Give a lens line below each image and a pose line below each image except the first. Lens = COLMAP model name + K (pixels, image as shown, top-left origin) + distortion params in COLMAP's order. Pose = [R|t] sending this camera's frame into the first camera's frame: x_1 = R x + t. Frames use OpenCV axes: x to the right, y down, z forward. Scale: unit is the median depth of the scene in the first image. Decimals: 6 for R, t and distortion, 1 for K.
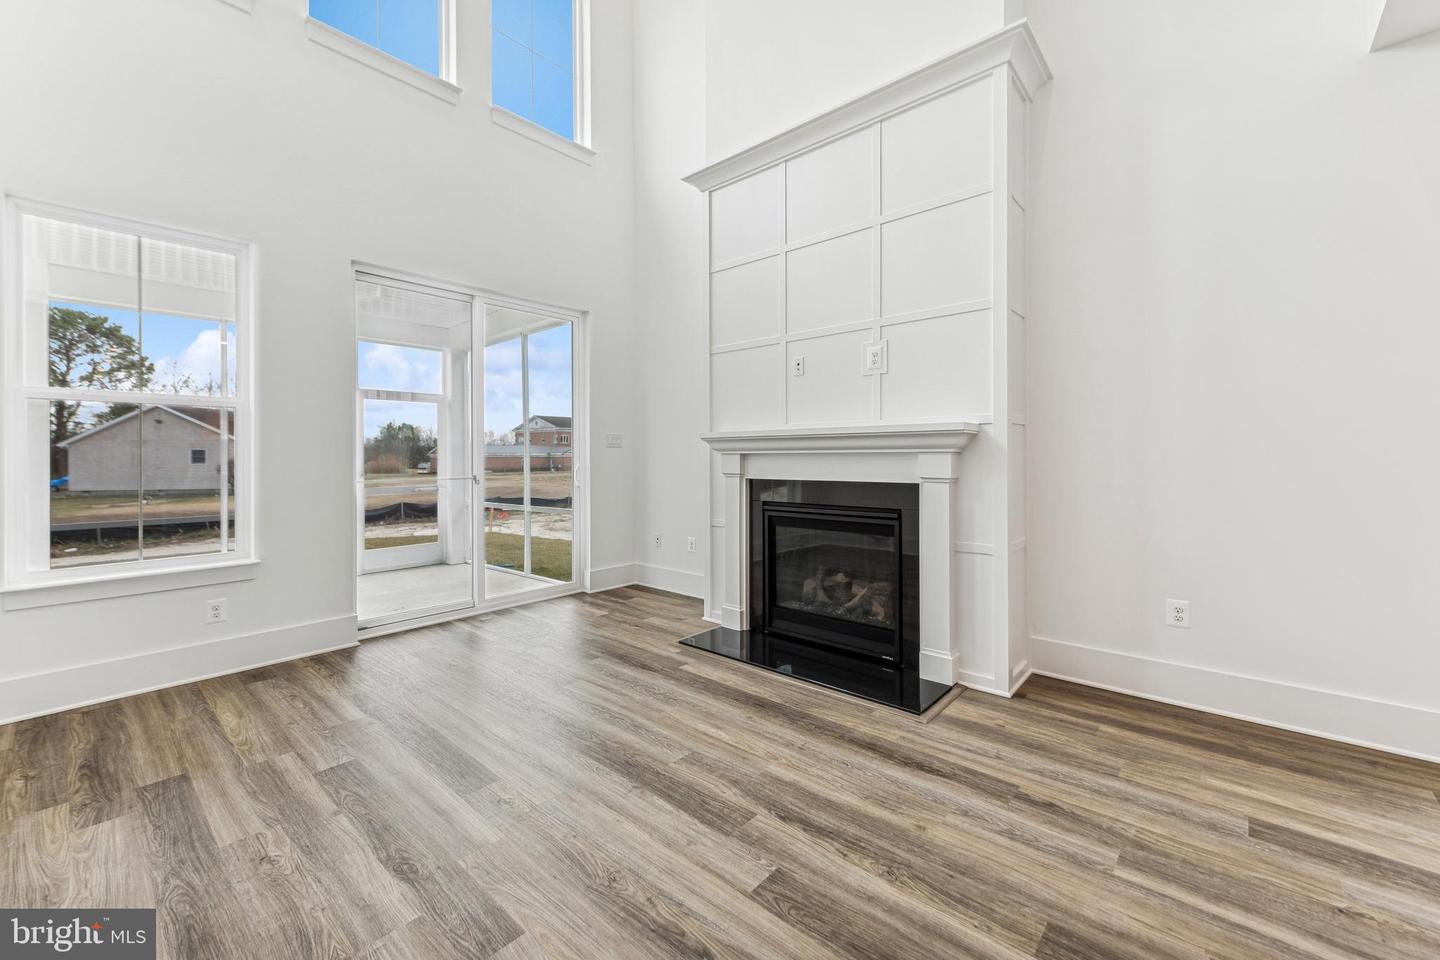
lens RADIAL K [[577.6, 0, 705.2], [0, 577.6, 455.1], [0, 0, 1]] dist [0.012630, -0.004270]
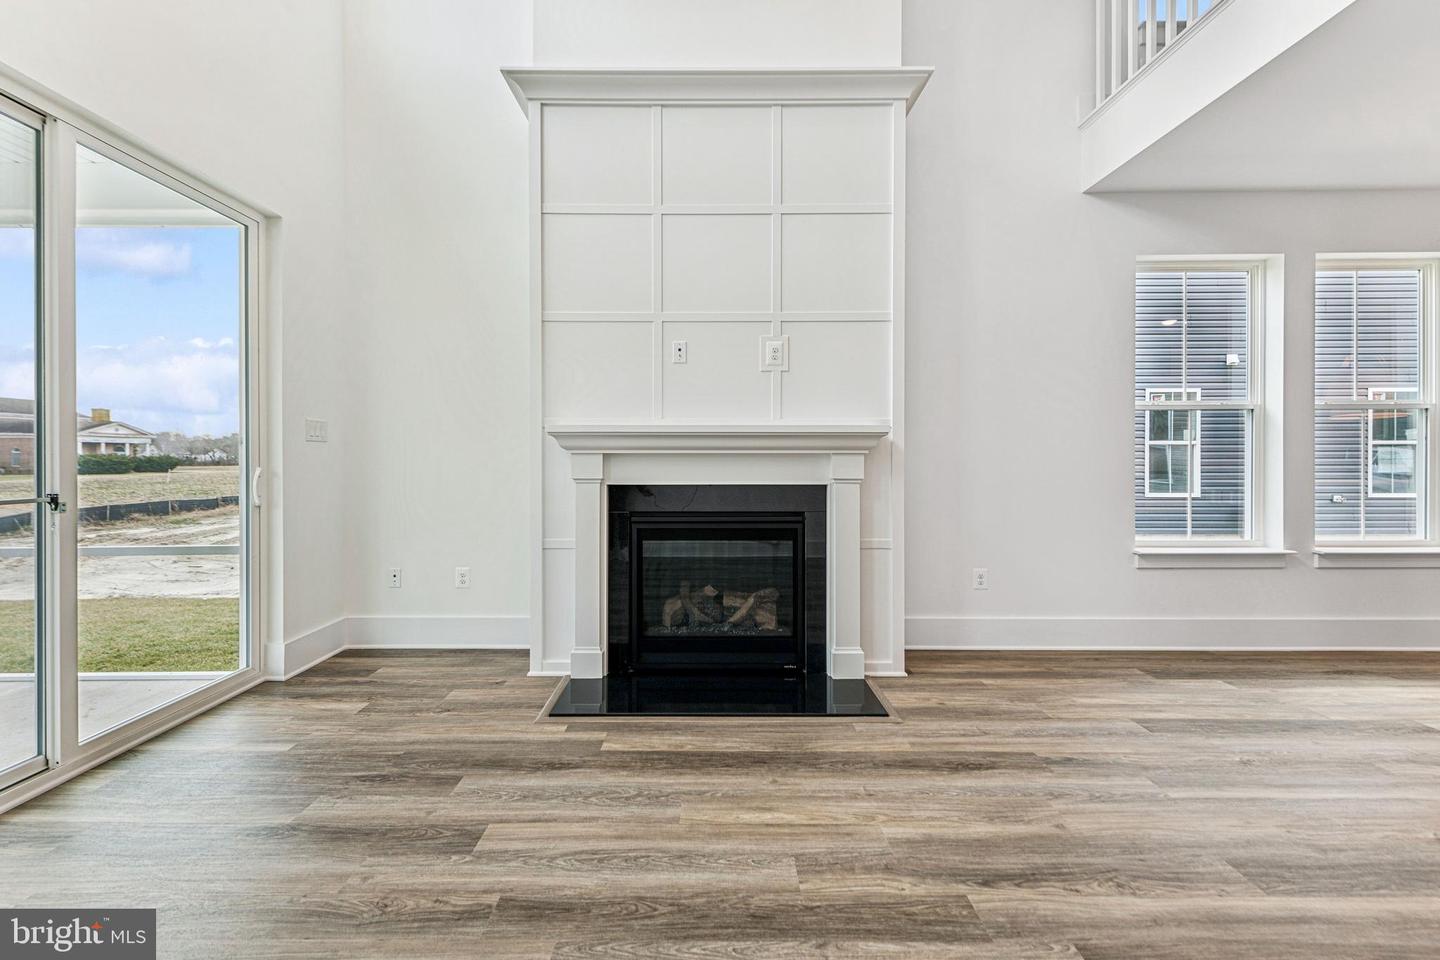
lens RADIAL K [[577.6, 0, 700.7], [0, 577.6, 459.7], [0, 0, 1]] dist [0.012630, -0.004270]
pose [[0.741113, 0.003090, 0.671373, -0.486463], [-0.005695, 0.999982, 0.001684, 0.005264], [-0.671356, -0.005071, 0.741118, 0.426868]]
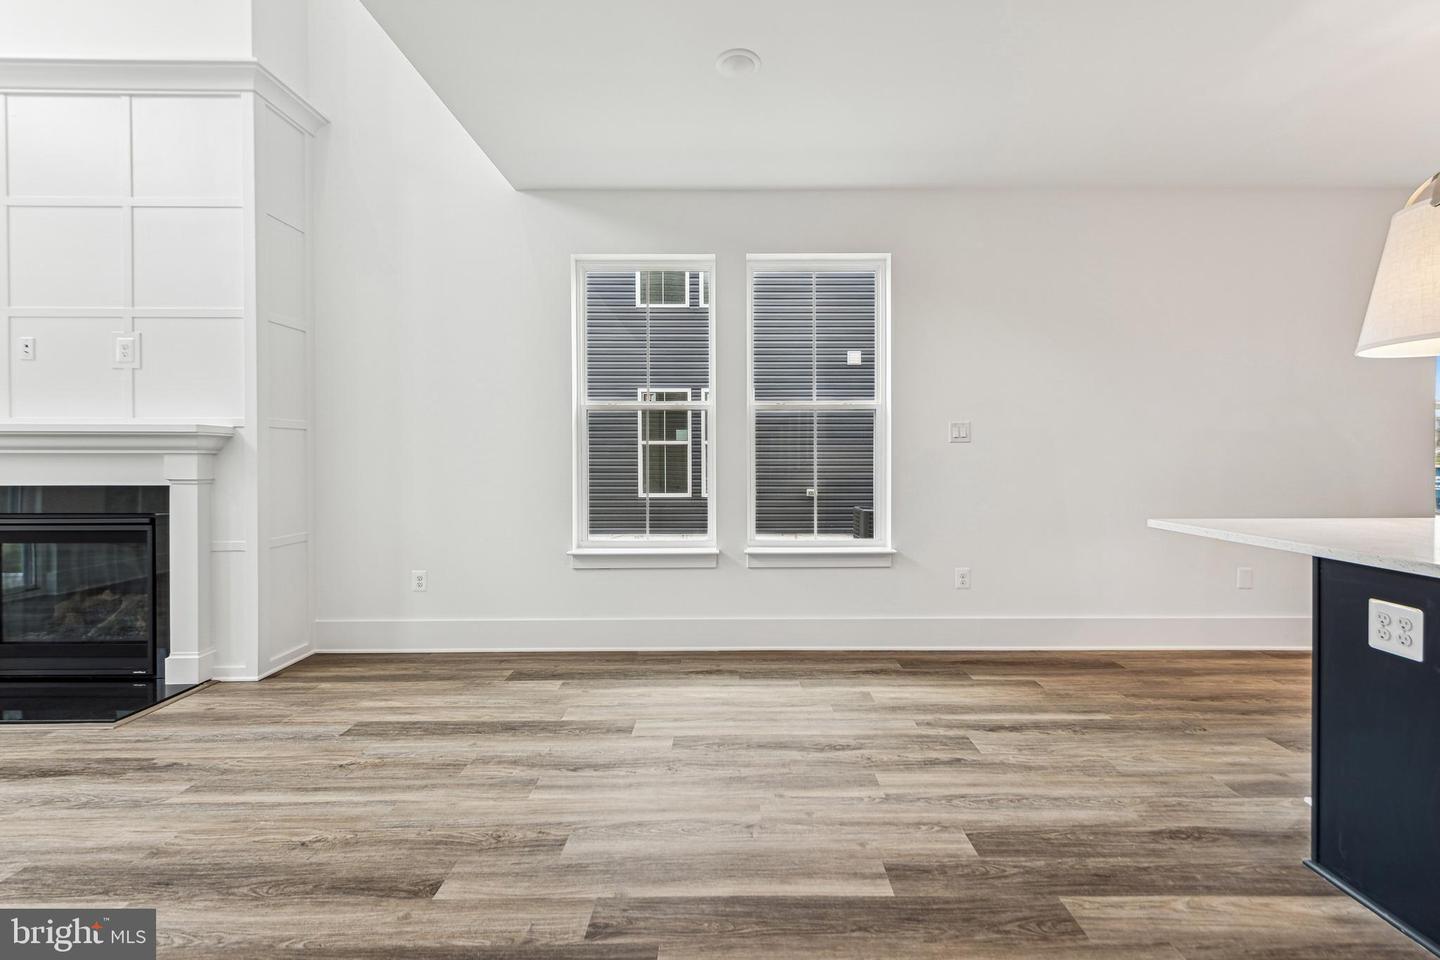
lens RADIAL K [[577.6, 0, 732.6], [0, 577.6, 465.4], [0, 0, 1]] dist [0.012630, -0.004270]
pose [[0.732653, -0.000992, 0.680602, 0.416860], [-0.005661, 0.999955, 0.007551, 0.002411], [-0.680579, -0.009385, 0.732615, -0.380779]]
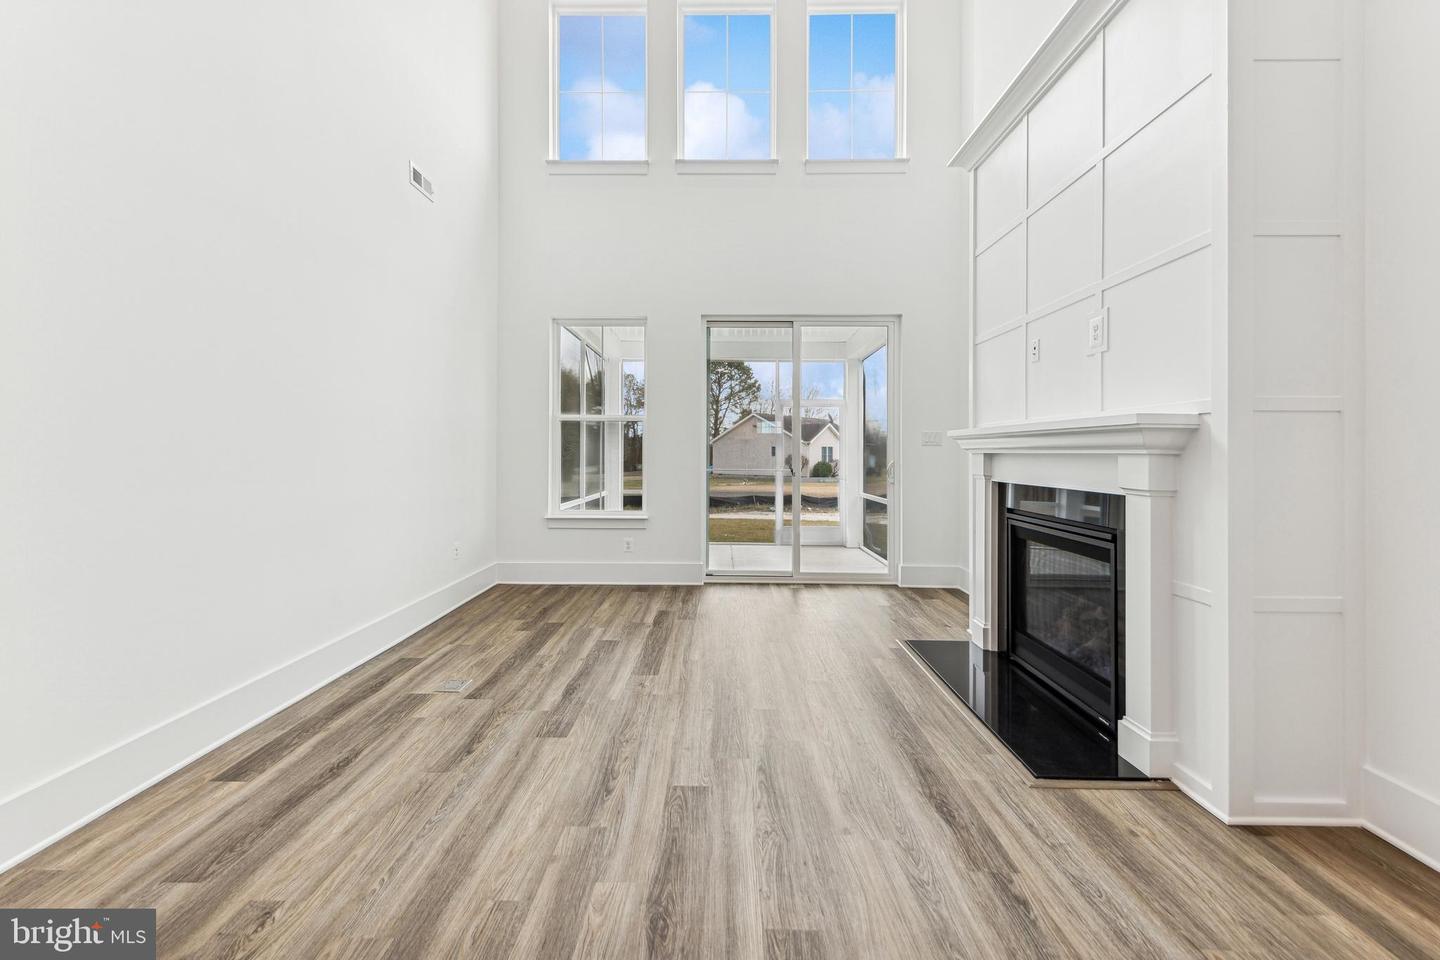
lens RADIAL K [[577.6, 0, 709.2], [0, 577.6, 446.9], [0, 0, 1]] dist [0.012630, -0.004270]
pose [[0.655537, 0.001713, -0.755161, 0.611155], [-0.008043, 0.999957, -0.004713, -0.005962], [0.755120, 0.009164, 0.655522, 0.104500]]
